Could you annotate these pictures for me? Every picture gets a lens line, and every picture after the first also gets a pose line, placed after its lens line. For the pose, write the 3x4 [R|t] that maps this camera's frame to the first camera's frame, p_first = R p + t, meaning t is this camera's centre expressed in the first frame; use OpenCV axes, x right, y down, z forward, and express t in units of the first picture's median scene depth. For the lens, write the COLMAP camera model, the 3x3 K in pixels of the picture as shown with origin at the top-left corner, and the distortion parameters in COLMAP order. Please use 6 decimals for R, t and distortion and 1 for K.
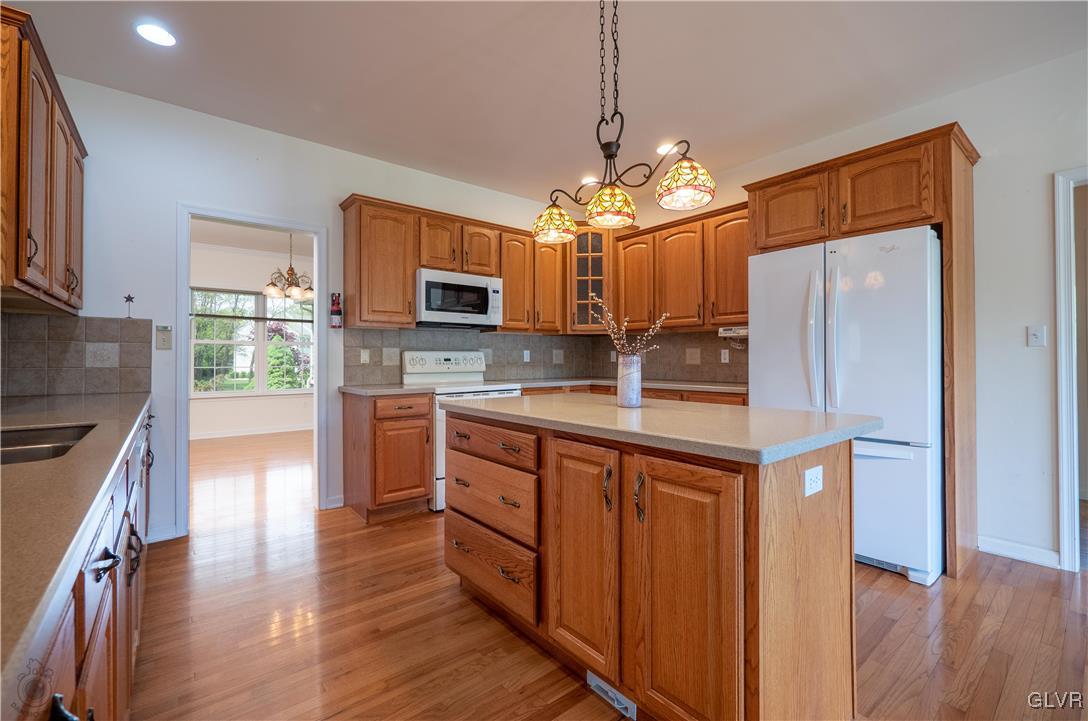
lens RADIAL K [[463.2, 0, 542.6], [0, 463.2, 355.6], [0, 0, 1]] dist [-0.002997, 0.000591]
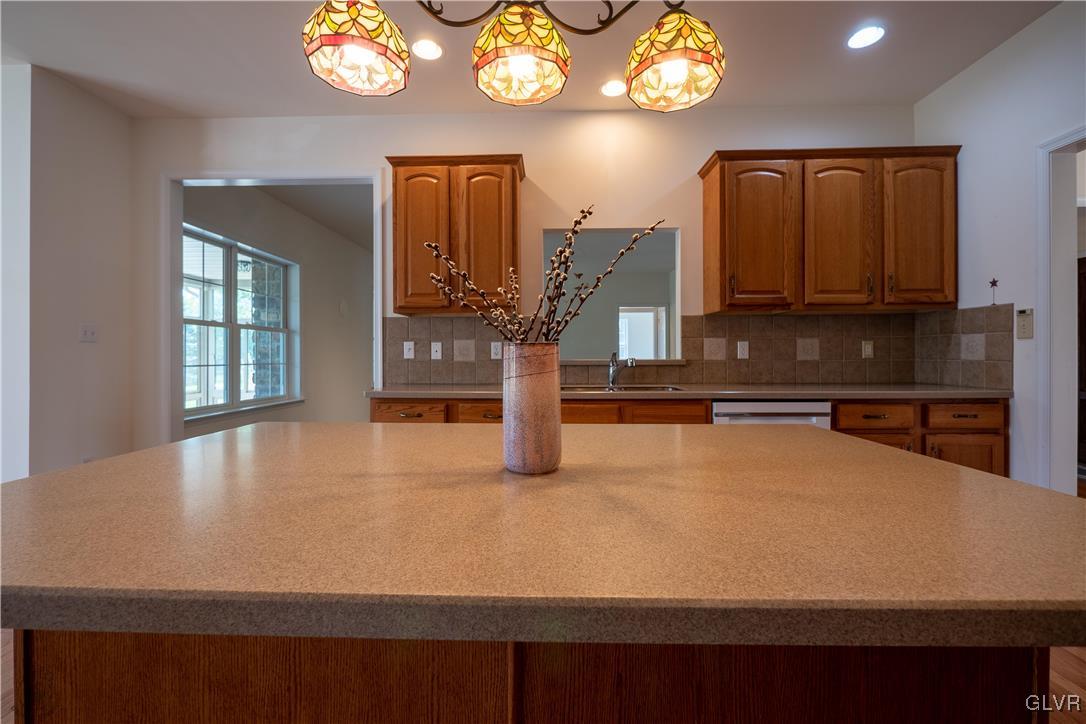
lens RADIAL K [[480.0, 0, 536.6], [0, 480.0, 355.6], [0, 0, 1]] dist [0.002513, 0.000783]
pose [[-0.657609, 0.006914, -0.753328, 0.276192], [0.010551, 0.999944, -0.000034, 0.004999], [0.753286, -0.007971, -0.657645, 0.683914]]
